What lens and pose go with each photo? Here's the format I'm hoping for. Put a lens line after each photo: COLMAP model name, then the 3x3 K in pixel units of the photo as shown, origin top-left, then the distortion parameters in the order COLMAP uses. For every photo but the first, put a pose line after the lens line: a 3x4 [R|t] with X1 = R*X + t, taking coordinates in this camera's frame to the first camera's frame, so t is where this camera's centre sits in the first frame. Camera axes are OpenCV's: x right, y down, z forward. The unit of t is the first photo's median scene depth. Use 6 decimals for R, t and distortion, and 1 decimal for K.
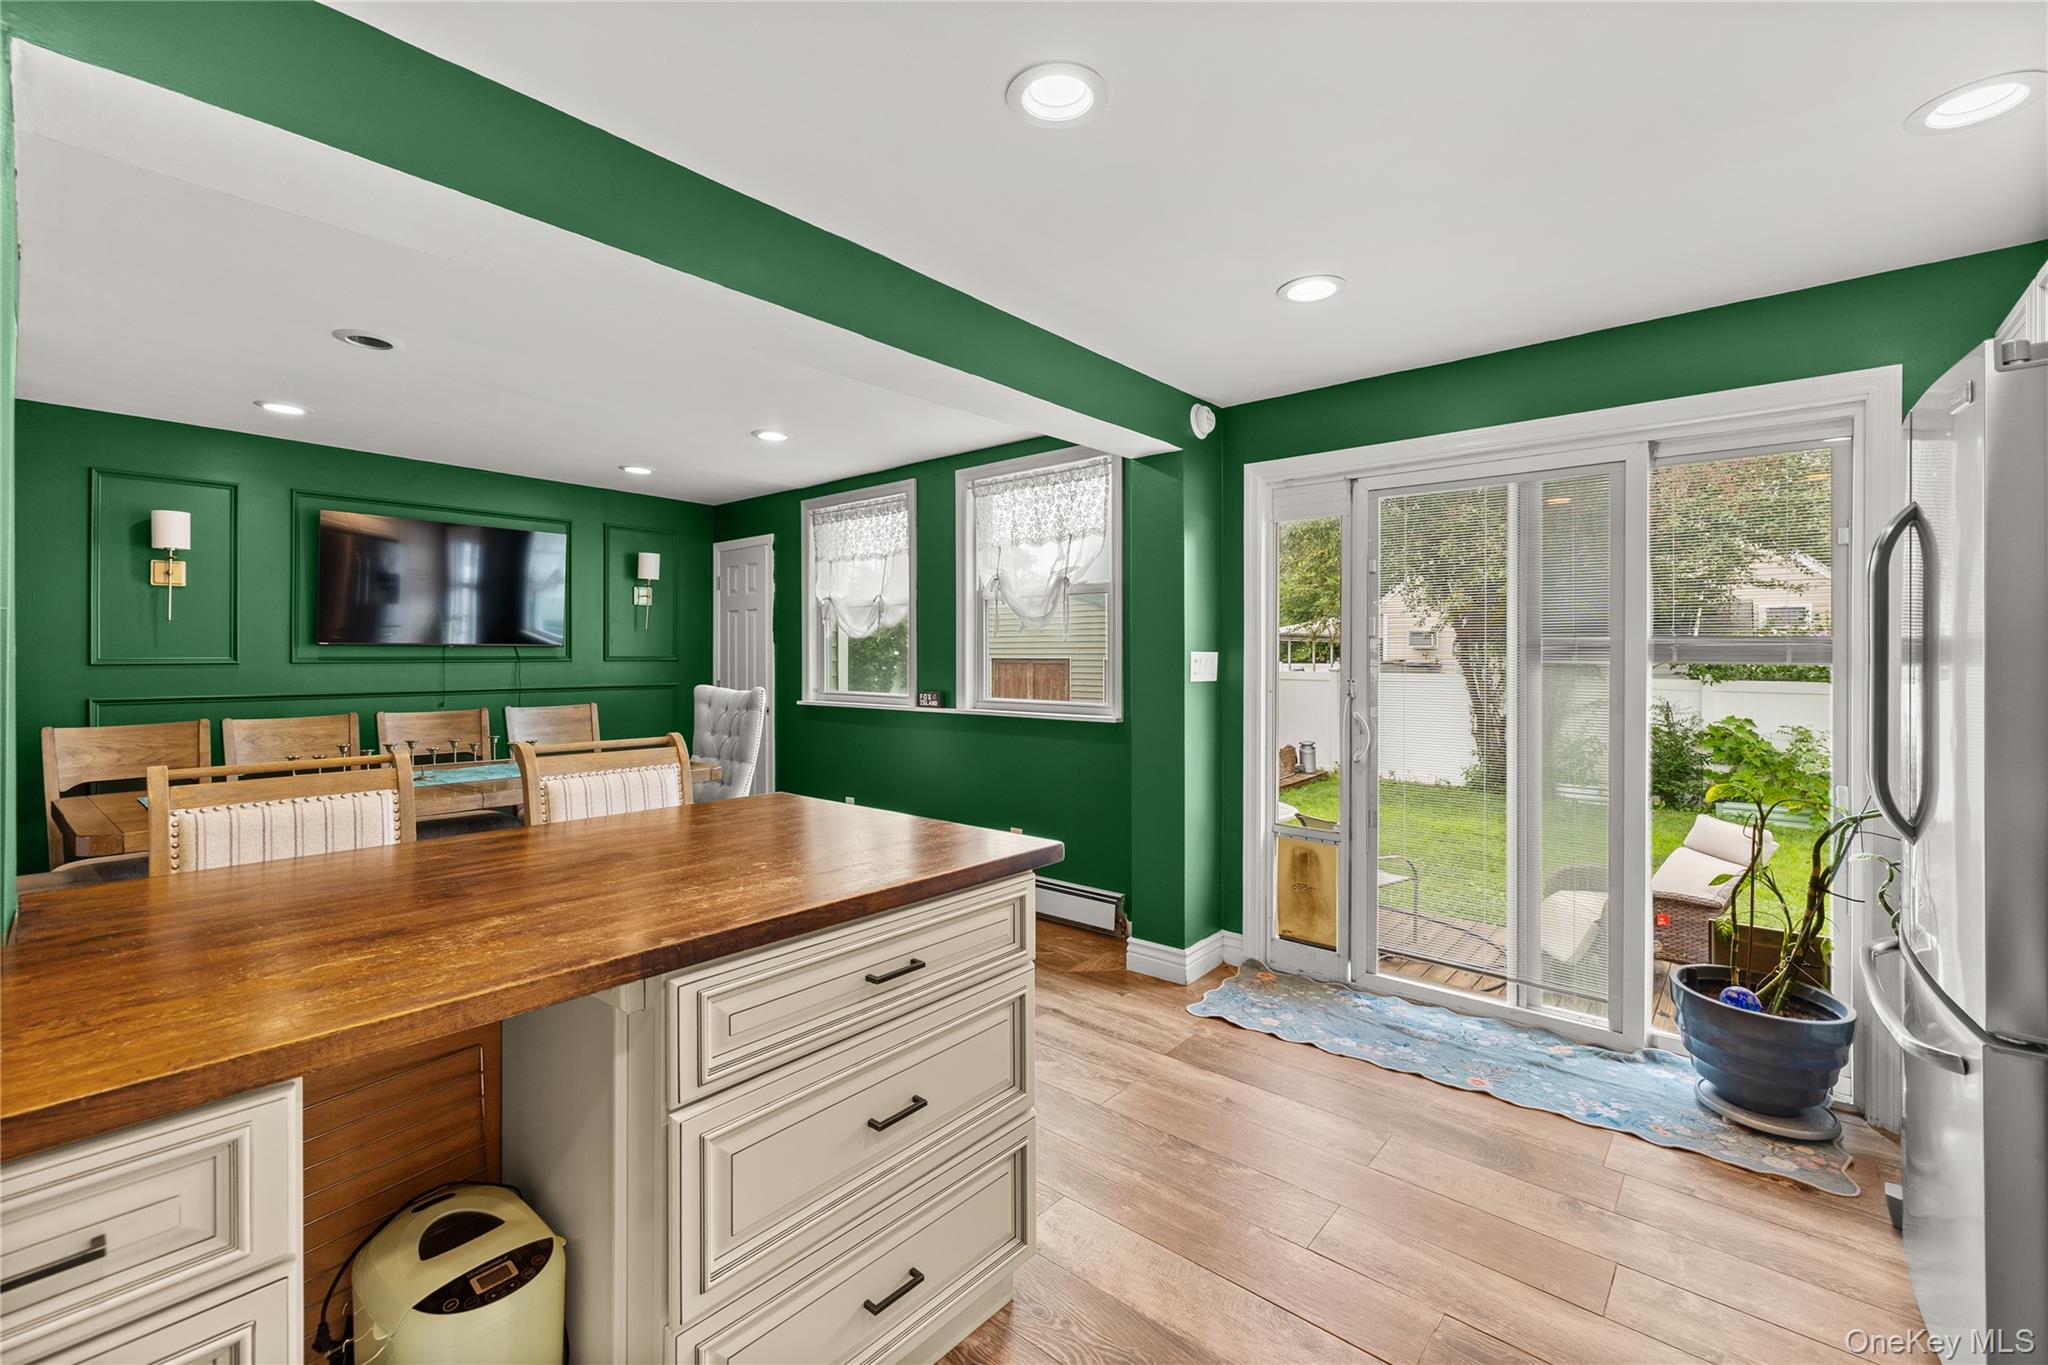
lens RADIAL K [[857.7, 0, 1017.5], [0, 857.7, 648.2], [0, 0, 1]] dist [0.003440, -0.000932]
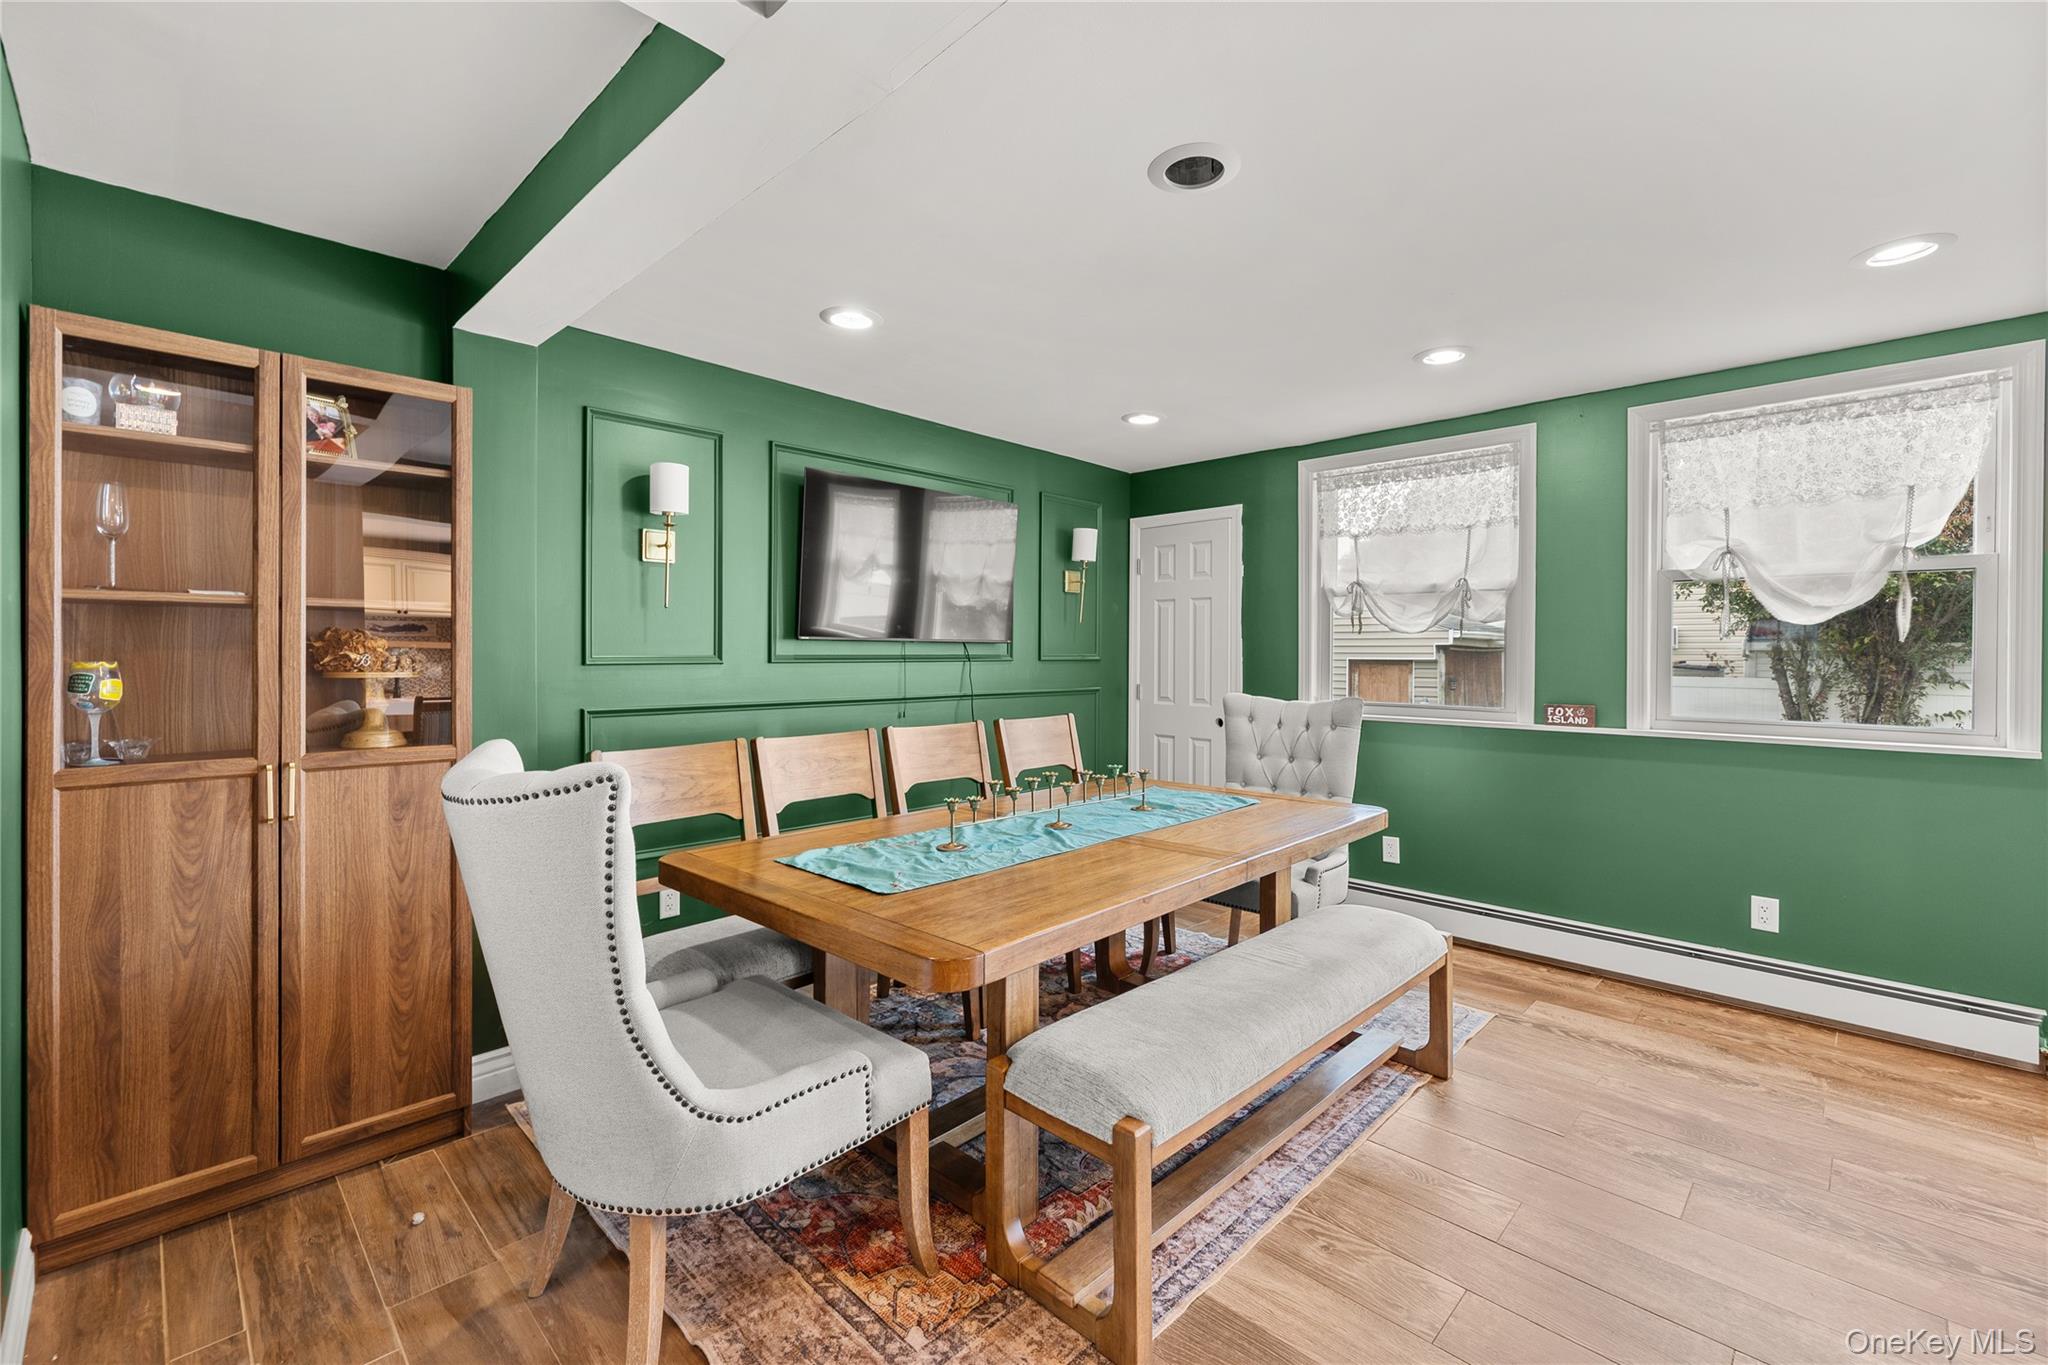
lens RADIAL K [[857.7, 0, 1027.8], [0, 857.7, 648.5], [0, 0, 1]] dist [0.003440, -0.000932]
pose [[0.997764, 0.004866, -0.066657, -0.526982], [-0.004505, 0.999974, 0.005577, -0.000951], [0.066683, -0.005265, 0.997760, 0.218036]]
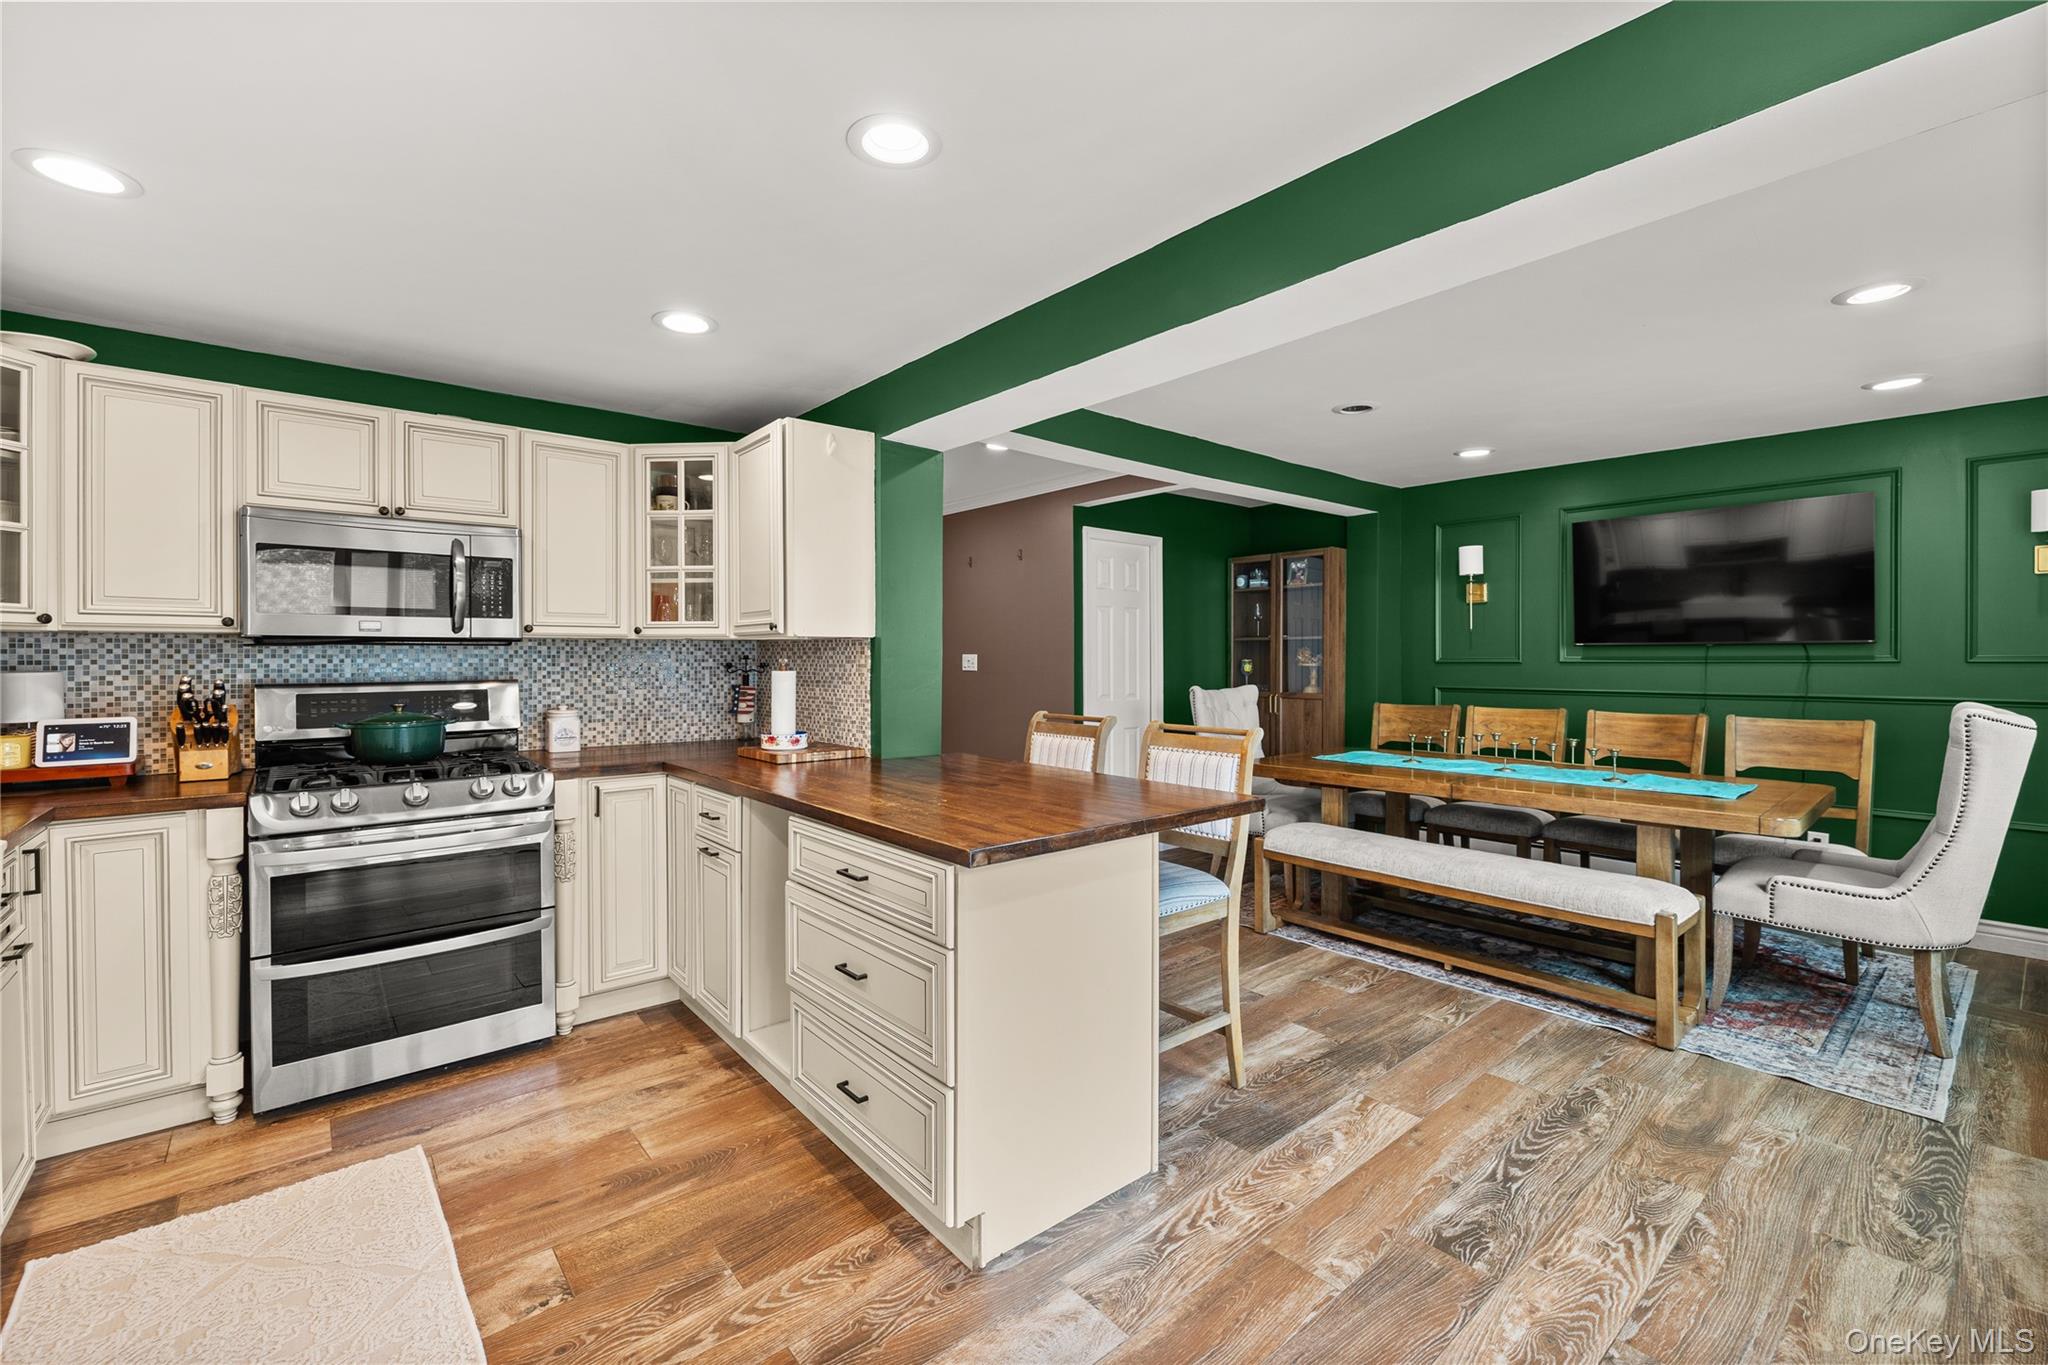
lens RADIAL K [[857.7, 0, 1012.7], [0, 857.7, 668.7], [0, 0, 1]] dist [0.003440, -0.000932]
pose [[-0.158630, 0.013155, -0.987251, 0.366413], [0.011826, 0.999865, 0.011423, 0.004097], [0.987267, -0.009863, -0.158764, 0.442849]]
